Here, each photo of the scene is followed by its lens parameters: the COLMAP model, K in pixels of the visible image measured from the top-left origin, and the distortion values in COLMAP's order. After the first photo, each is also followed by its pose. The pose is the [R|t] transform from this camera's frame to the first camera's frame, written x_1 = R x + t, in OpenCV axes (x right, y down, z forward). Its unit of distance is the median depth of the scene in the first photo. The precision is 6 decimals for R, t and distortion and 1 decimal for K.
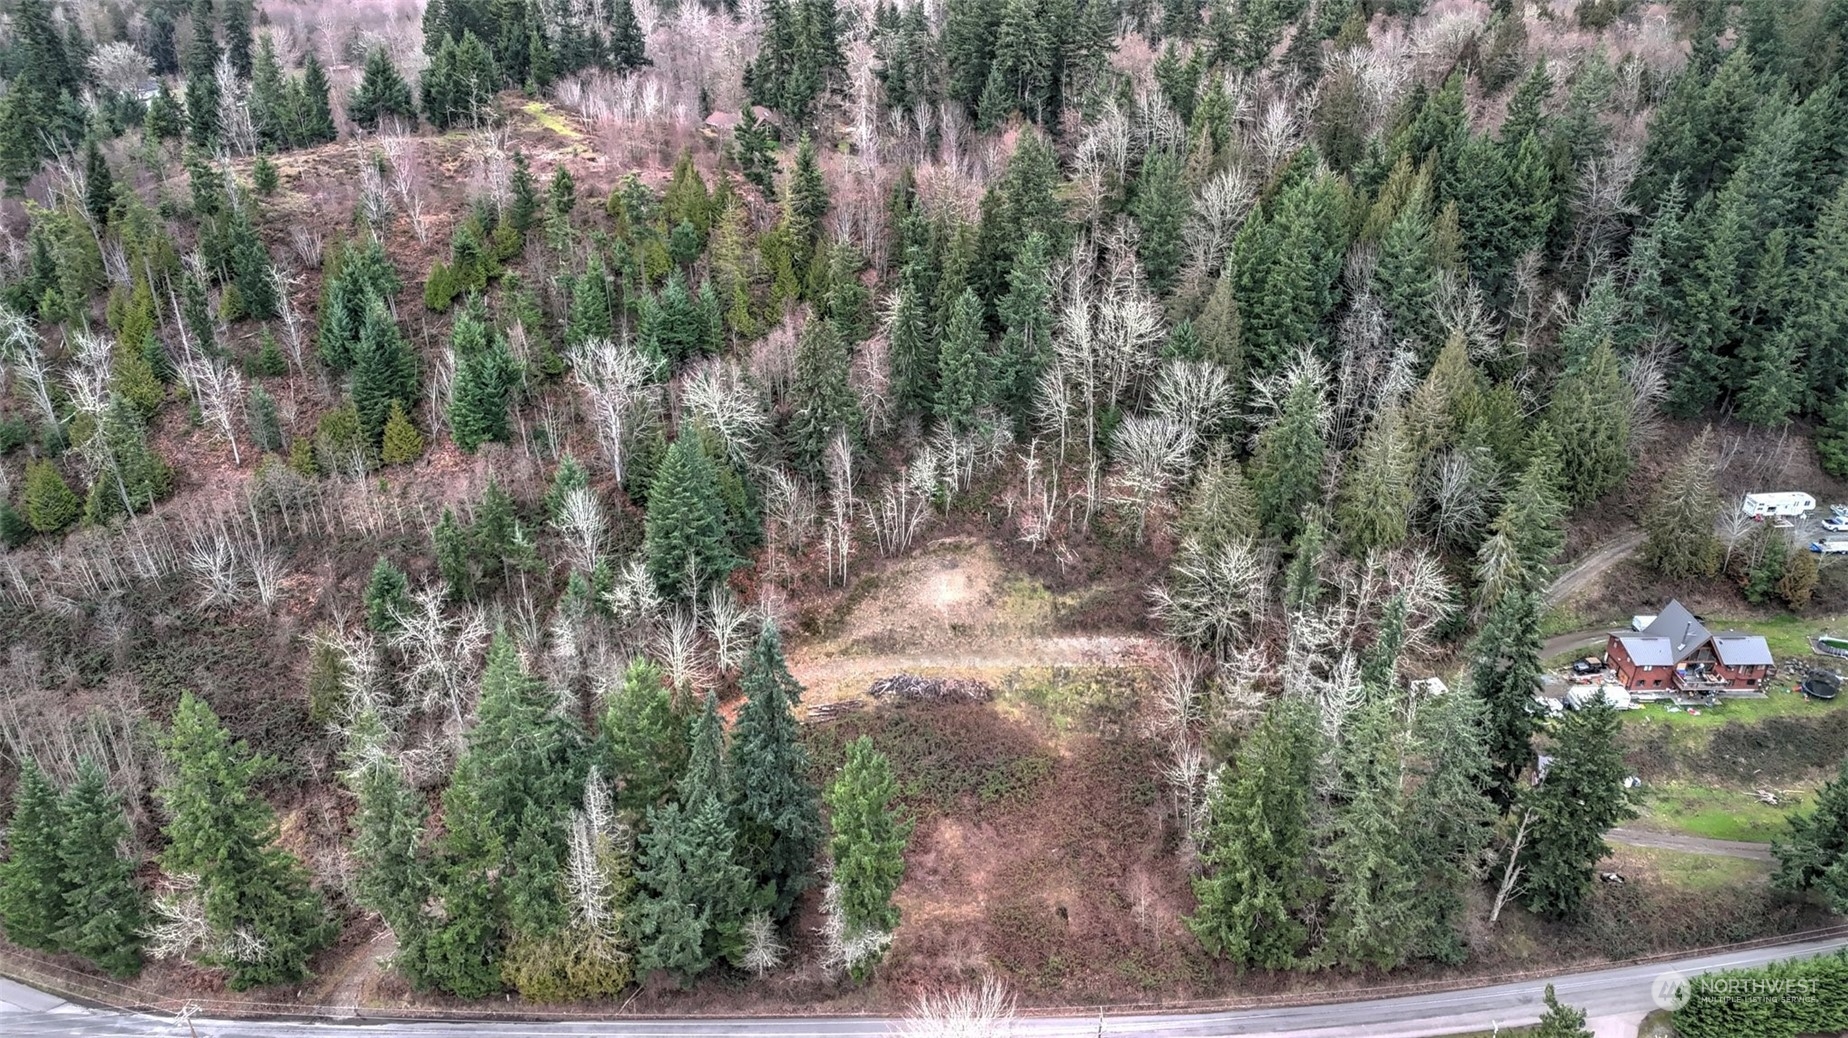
lens RADIAL K [[1344.4, 0, 924.0], [0, 1344.4, 519.0], [0, 0, 1]] dist [0.095537, -0.090047]
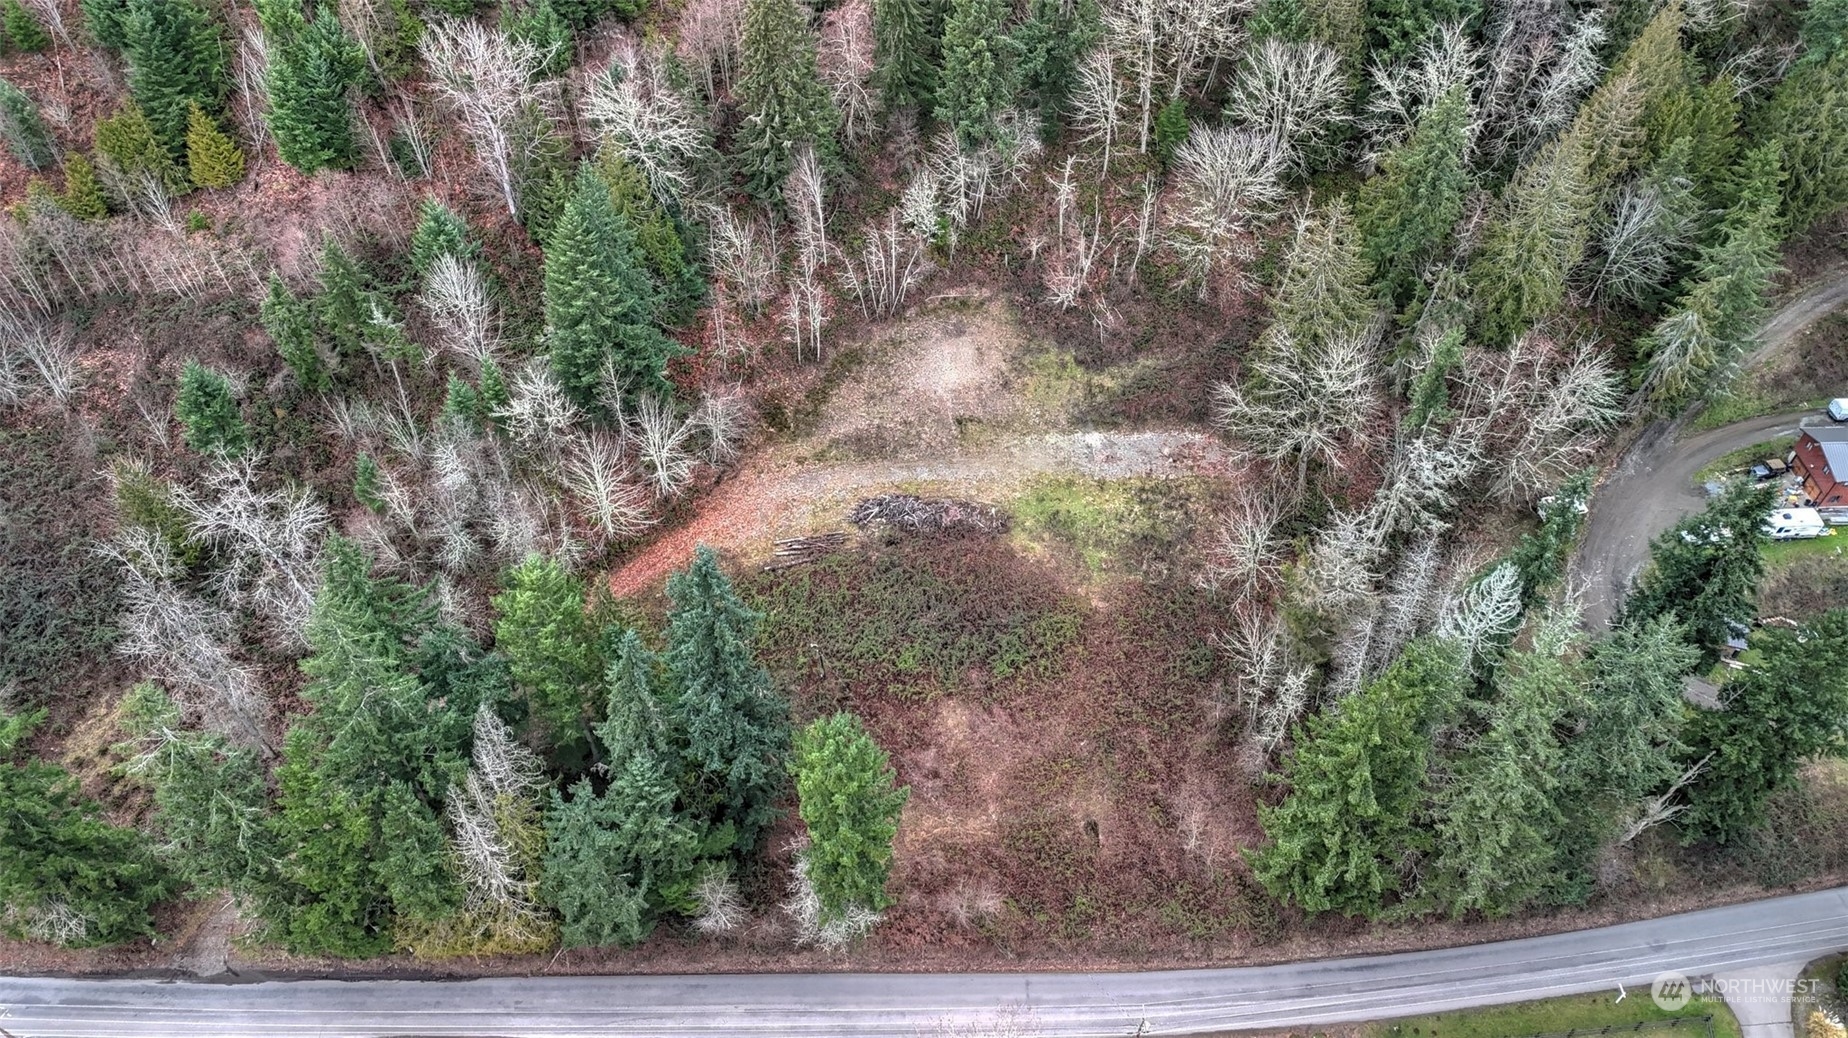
lens RADIAL K [[1353.3, 0, 924.0], [0, 1353.3, 519.0], [0, 0, 1]] dist [0.088802, -0.082205]
pose [[0.999998, -0.000993, 0.001936, 0.000092], [0.000299, 0.944133, 0.329563, -0.123140], [-0.002155, -0.329562, 0.944131, 0.235367]]
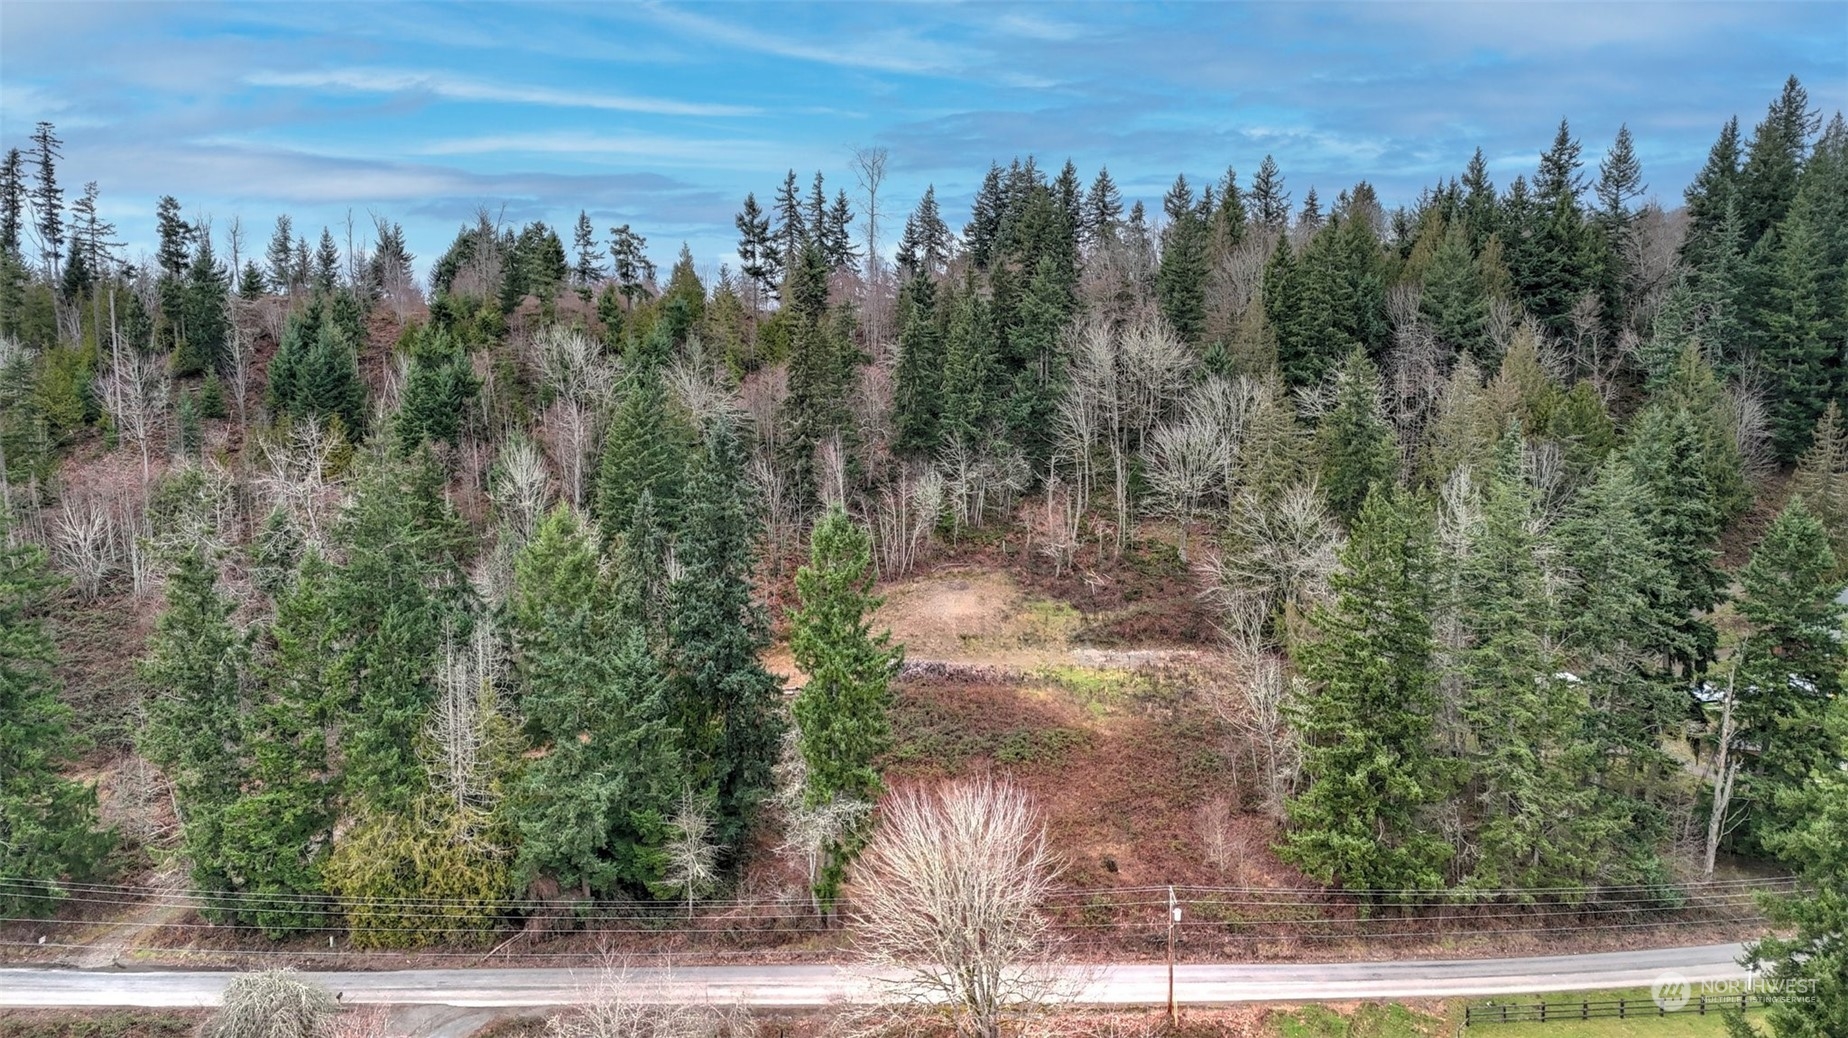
lens RADIAL K [[1344.4, 0, 924.0], [0, 1344.4, 519.0], [0, 0, 1]] dist [0.095537, -0.090047]
pose [[0.999869, -0.004135, -0.015632, 0.011250], [-0.001682, 0.934906, -0.354892, 0.301793], [0.016082, 0.354872, 0.934777, 0.199501]]
